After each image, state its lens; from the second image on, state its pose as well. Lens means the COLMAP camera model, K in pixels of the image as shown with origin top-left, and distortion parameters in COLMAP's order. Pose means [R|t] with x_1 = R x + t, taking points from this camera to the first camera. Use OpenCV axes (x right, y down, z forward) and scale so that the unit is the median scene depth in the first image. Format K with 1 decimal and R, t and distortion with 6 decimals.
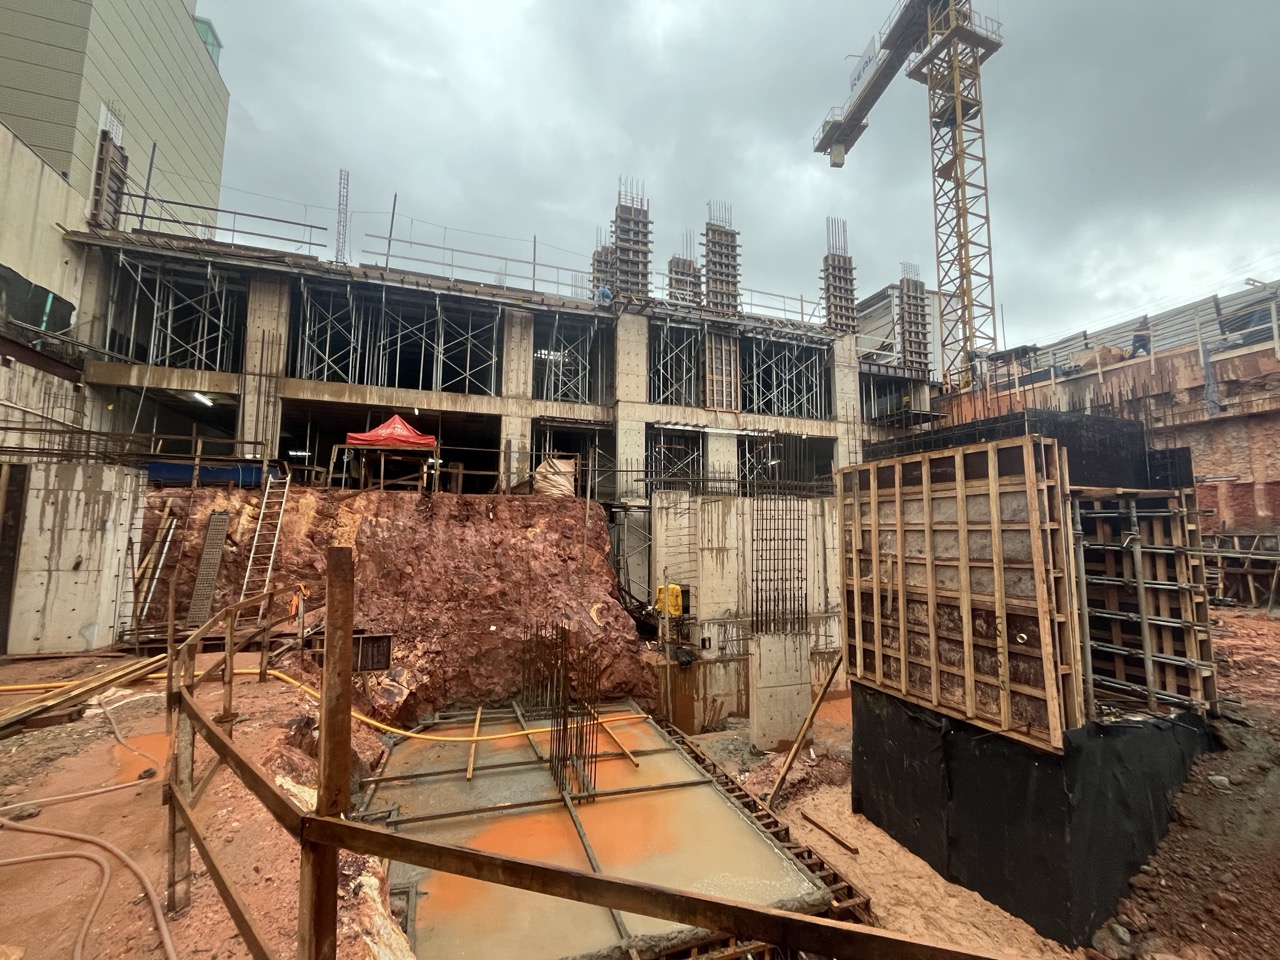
lens RADIAL K [[521.3, 0, 636.5], [0, 521.3, 477.0], [0, 0, 1]] dist [-0.000238, -0.000839]
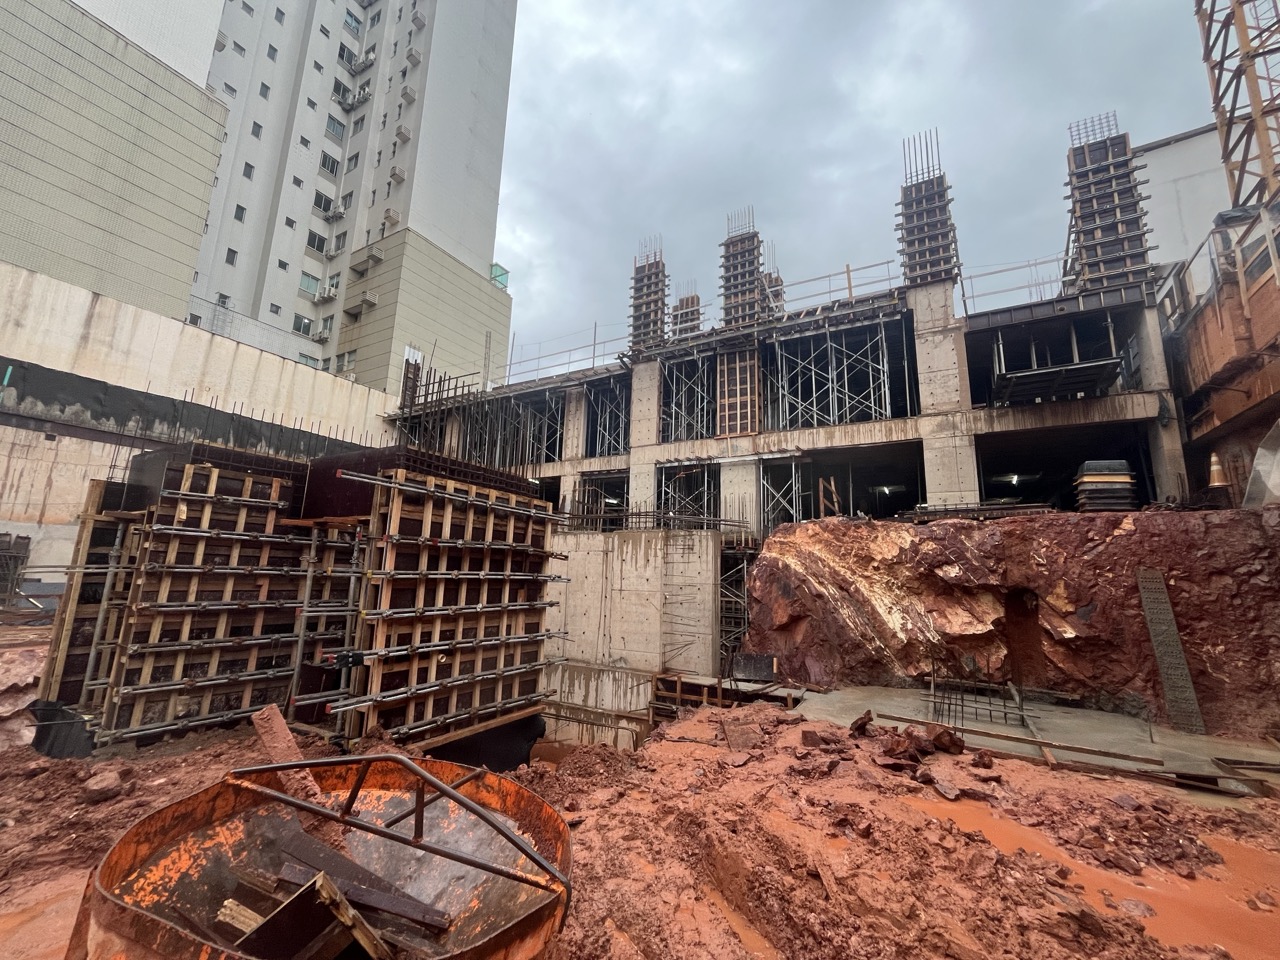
lens RADIAL K [[521.3, 0, 636.3], [0, 521.3, 479.0], [0, 0, 1]] dist [-0.000238, -0.000839]
pose [[0.648681, -0.121886, -0.751237, 0.751056], [0.057291, 0.992112, -0.111497, 0.035034], [0.758901, 0.029287, 0.650548, 0.319340]]
